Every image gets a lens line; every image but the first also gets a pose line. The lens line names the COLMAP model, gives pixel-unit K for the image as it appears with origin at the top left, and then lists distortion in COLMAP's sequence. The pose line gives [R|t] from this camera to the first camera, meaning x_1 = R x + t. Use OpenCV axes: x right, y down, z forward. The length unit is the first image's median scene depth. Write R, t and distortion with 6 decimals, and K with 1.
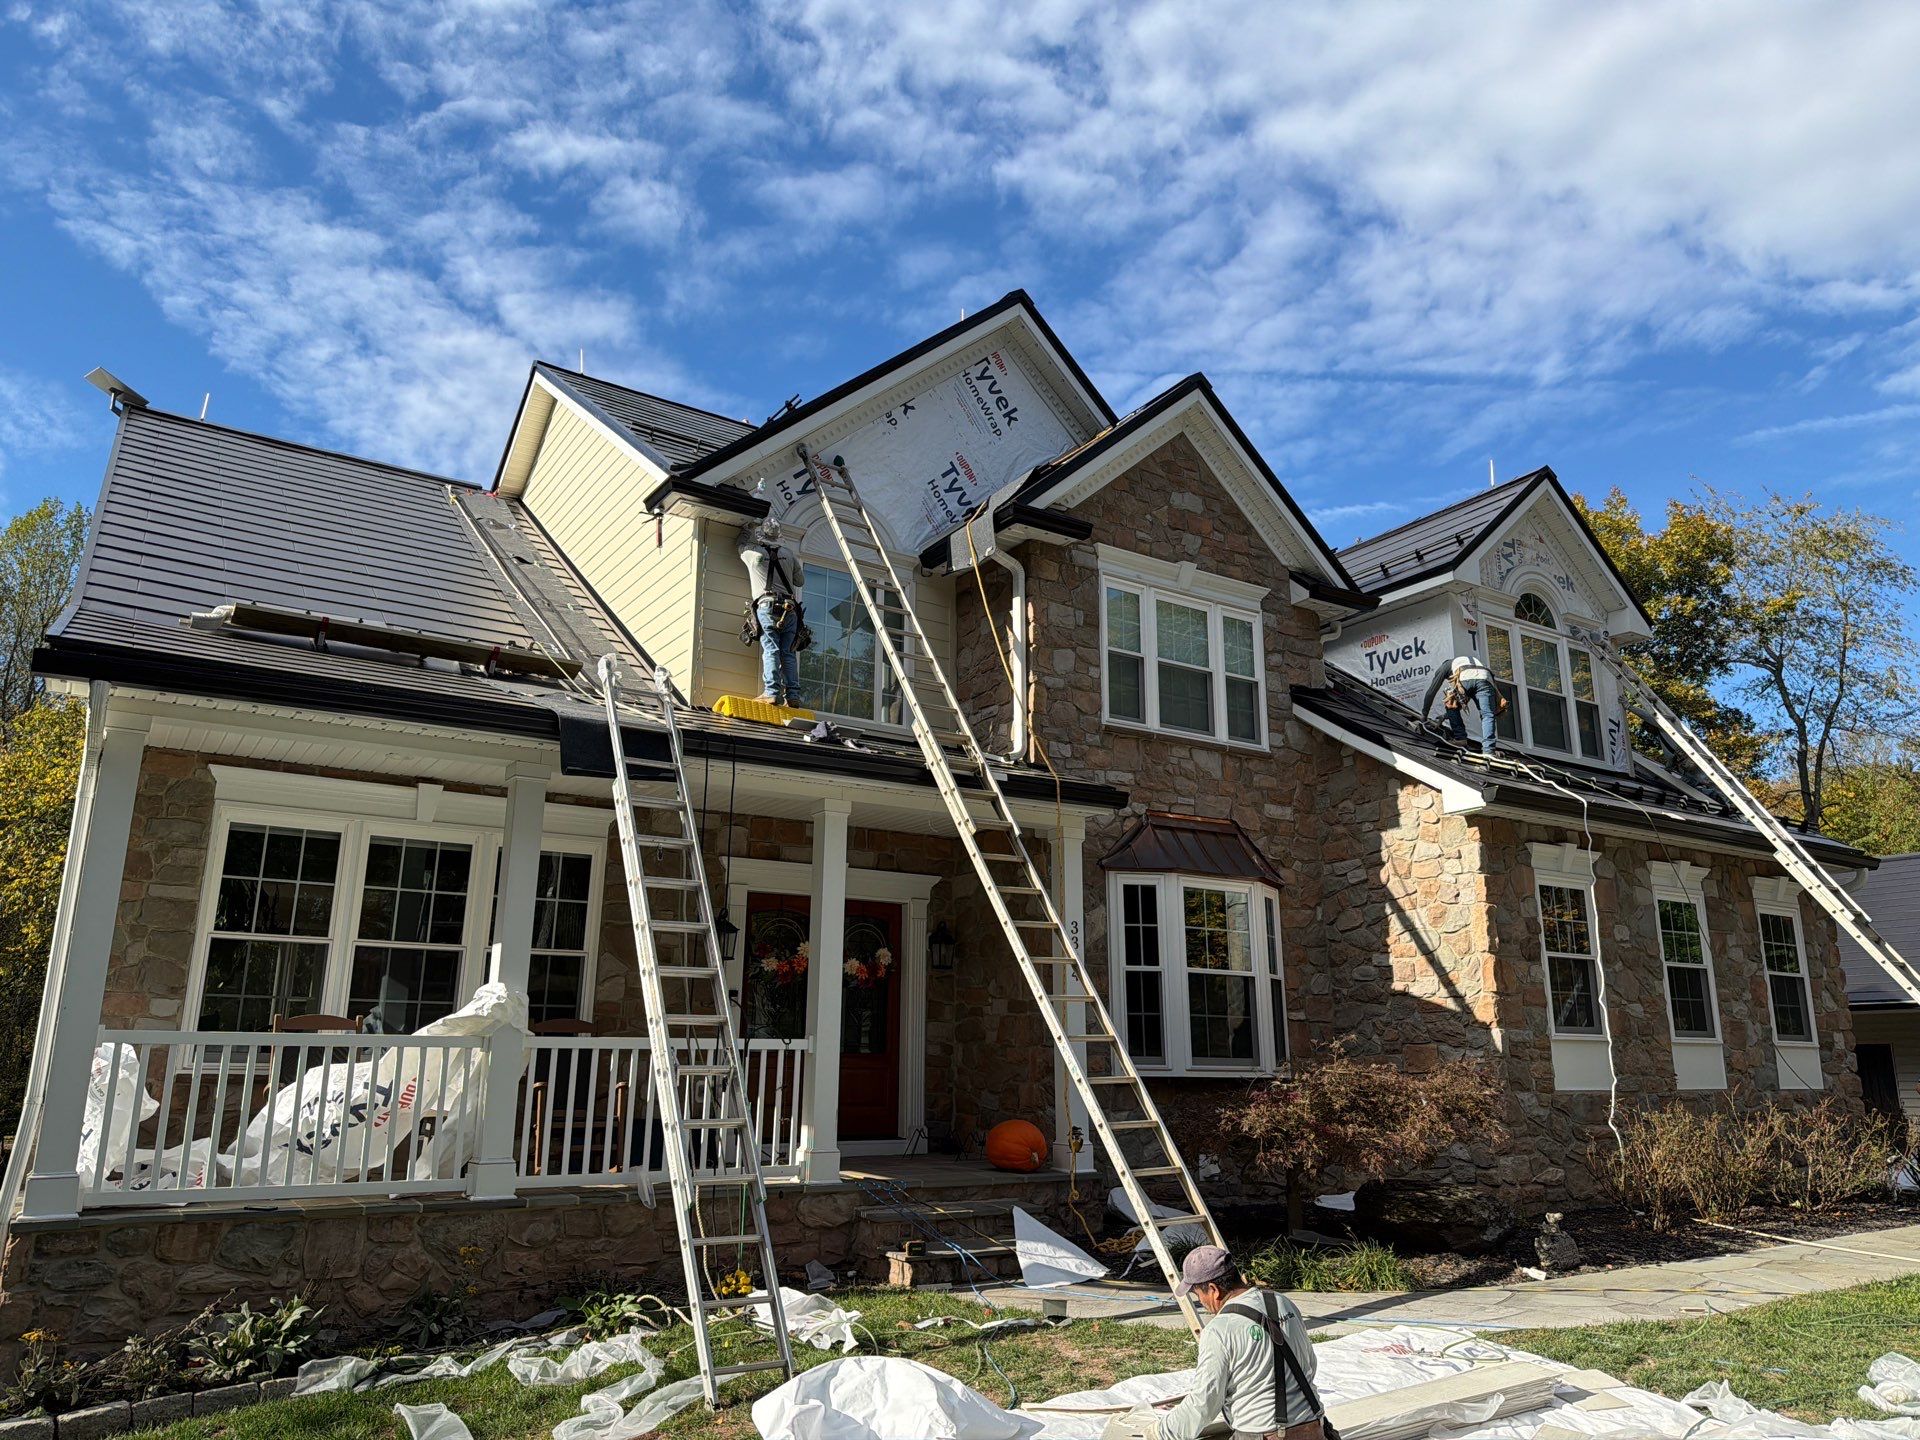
lens RADIAL K [[1334.1, 0, 952.8], [0, 1334.1, 716.7], [0, 0, 1]] dist [0.055307, -0.072865]
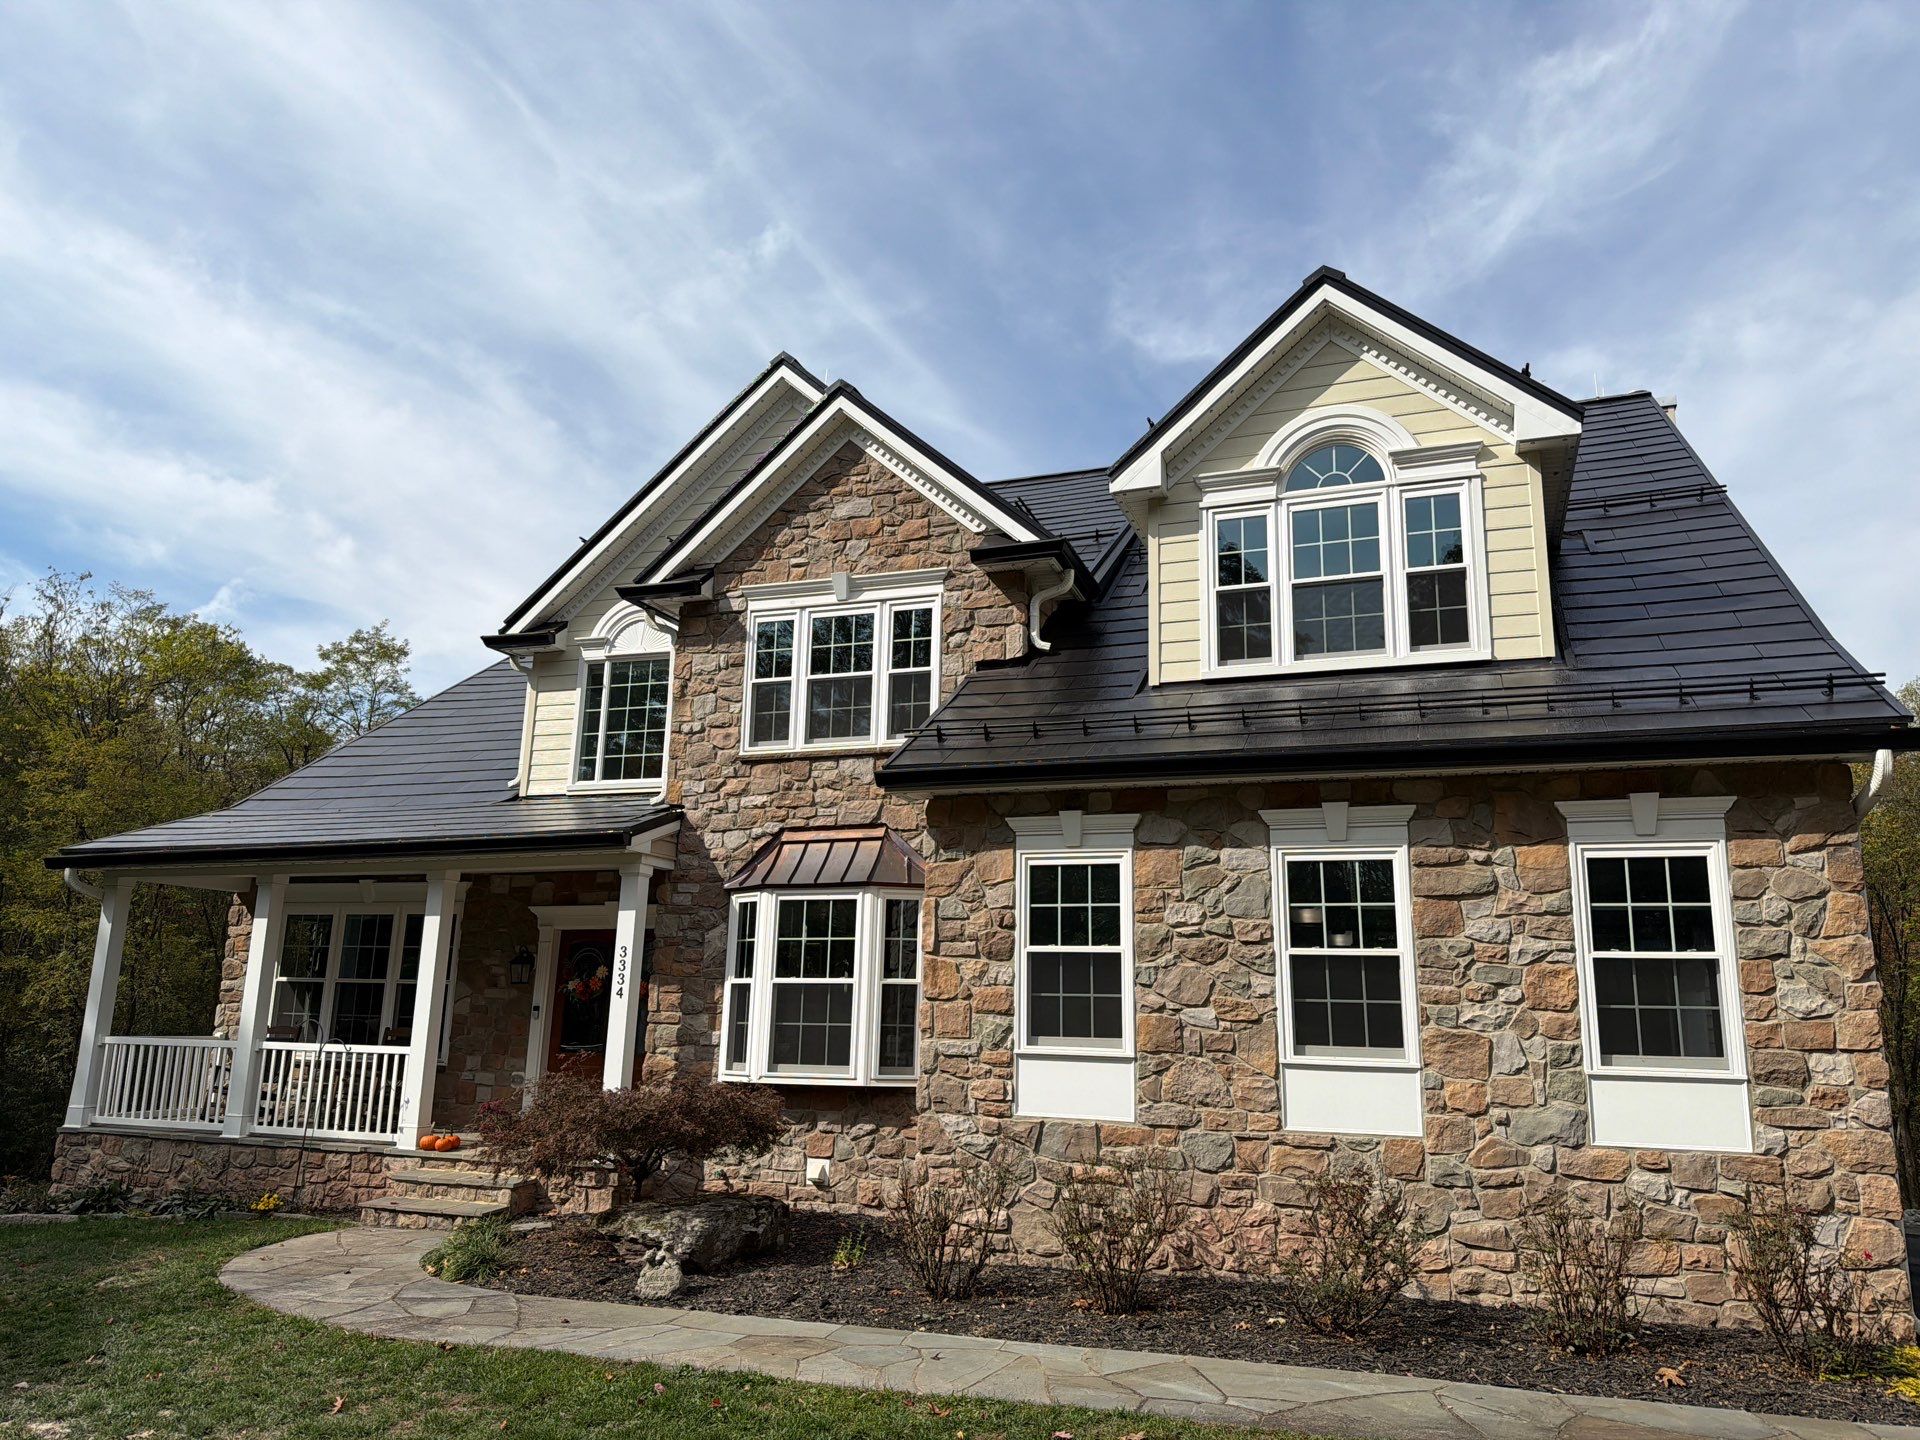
lens RADIAL K [[1334.1, 0, 963.3], [0, 1334.1, 717.4], [0, 0, 1]] dist [0.055307, -0.072865]
pose [[0.606690, -0.169341, -0.776692, 1.078013], [0.184343, 0.980383, -0.069758, 0.085733], [0.773269, -0.100857, 0.626006, 0.468839]]
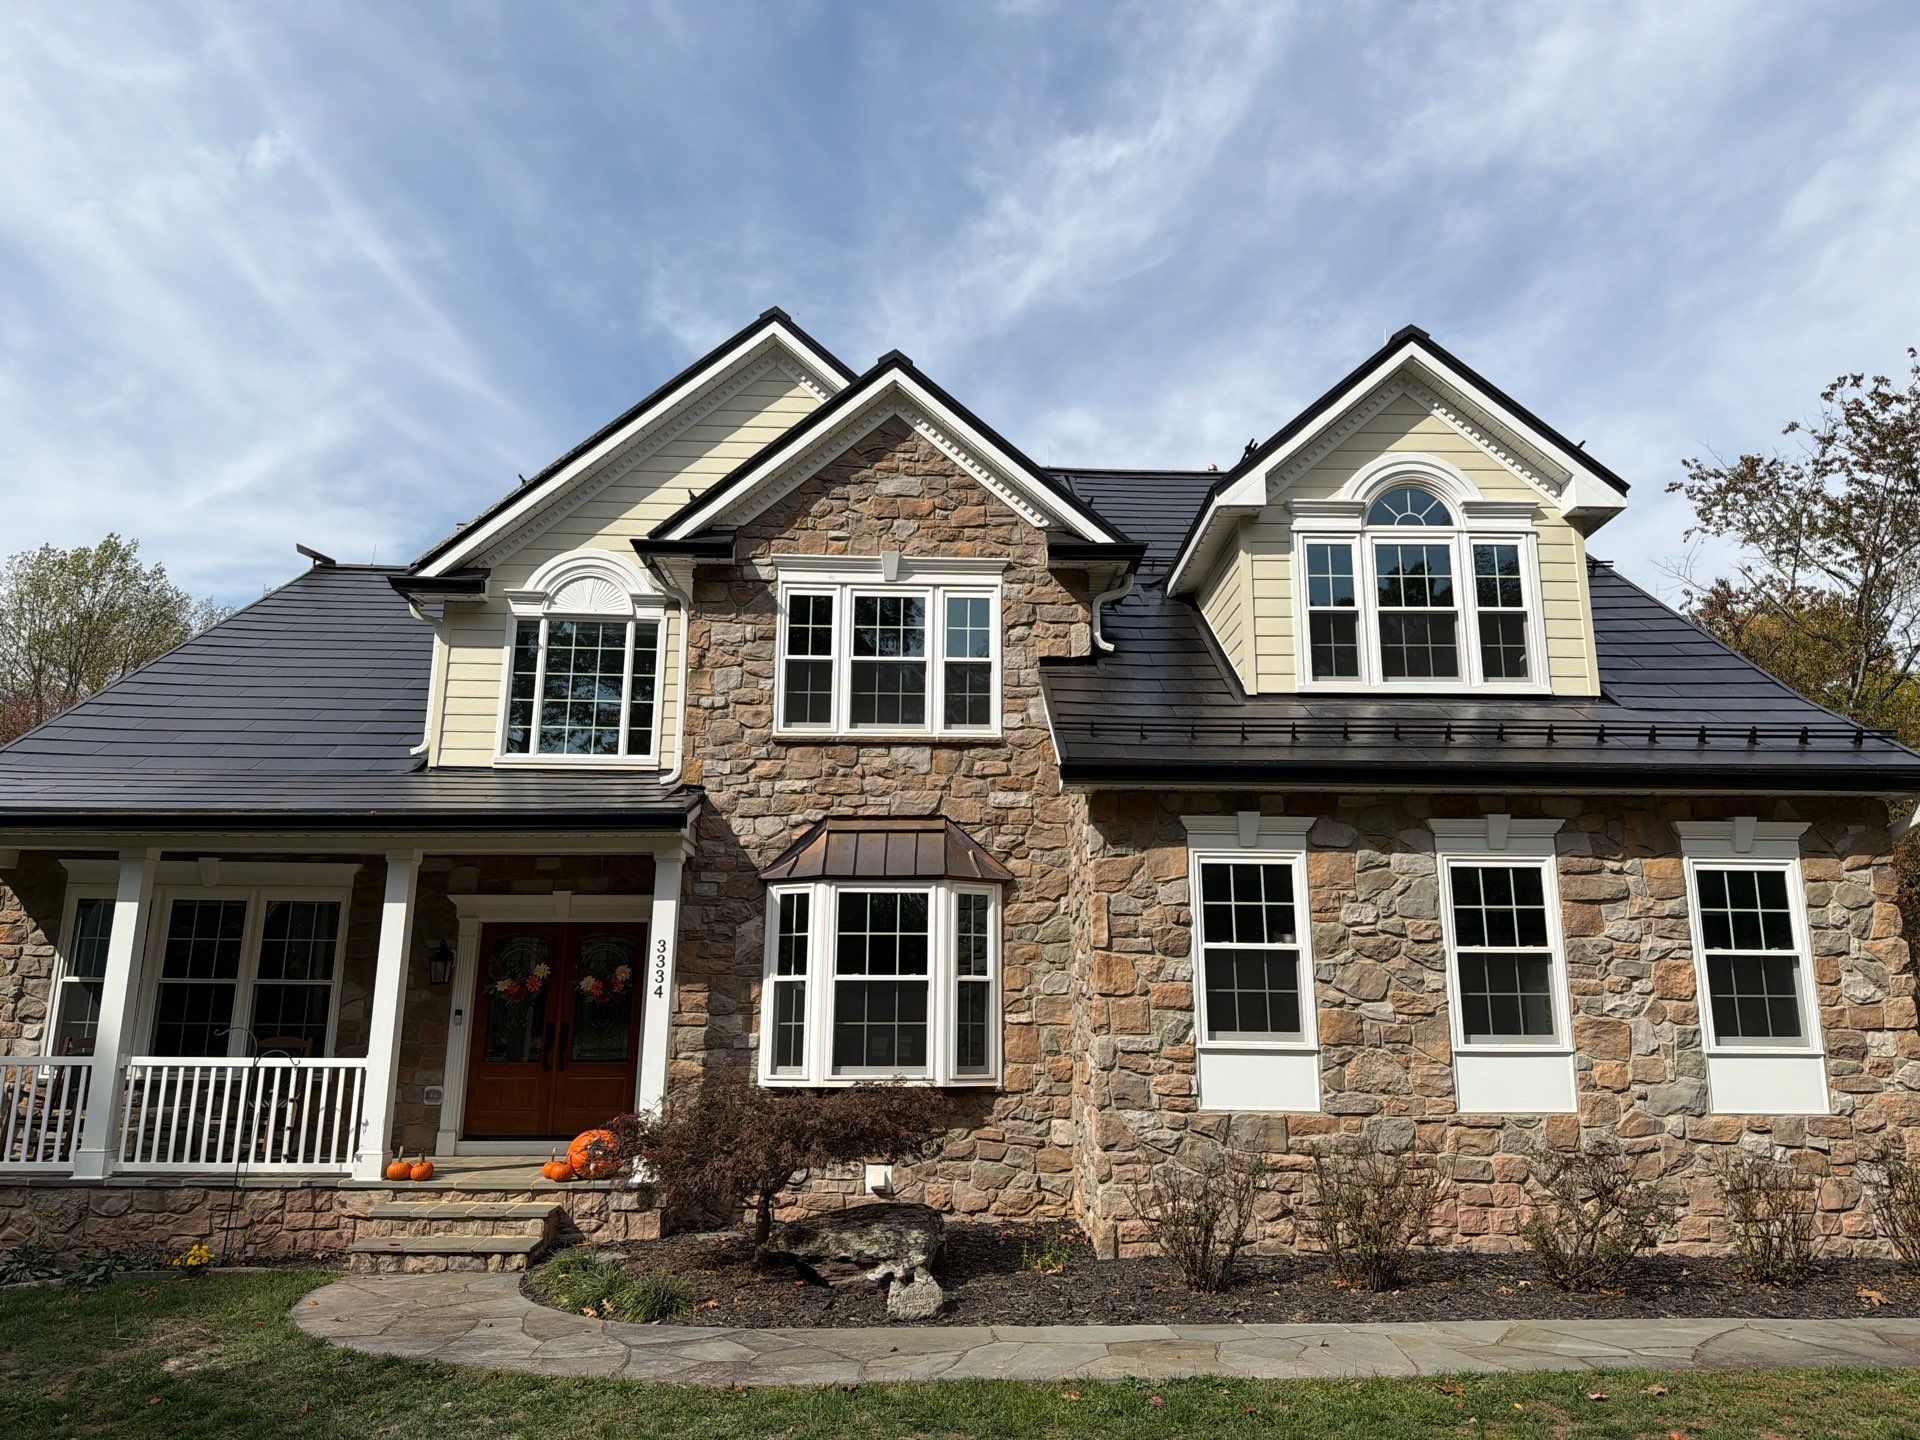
lens RADIAL K [[1334.1, 0, 964.6], [0, 1334.1, 715.2], [0, 0, 1]] dist [0.055307, -0.072865]
pose [[0.853132, -0.120863, -0.507501, 0.754361], [0.132361, 0.991109, -0.013532, 0.023689], [0.504625, -0.055629, 0.861545, 0.208739]]
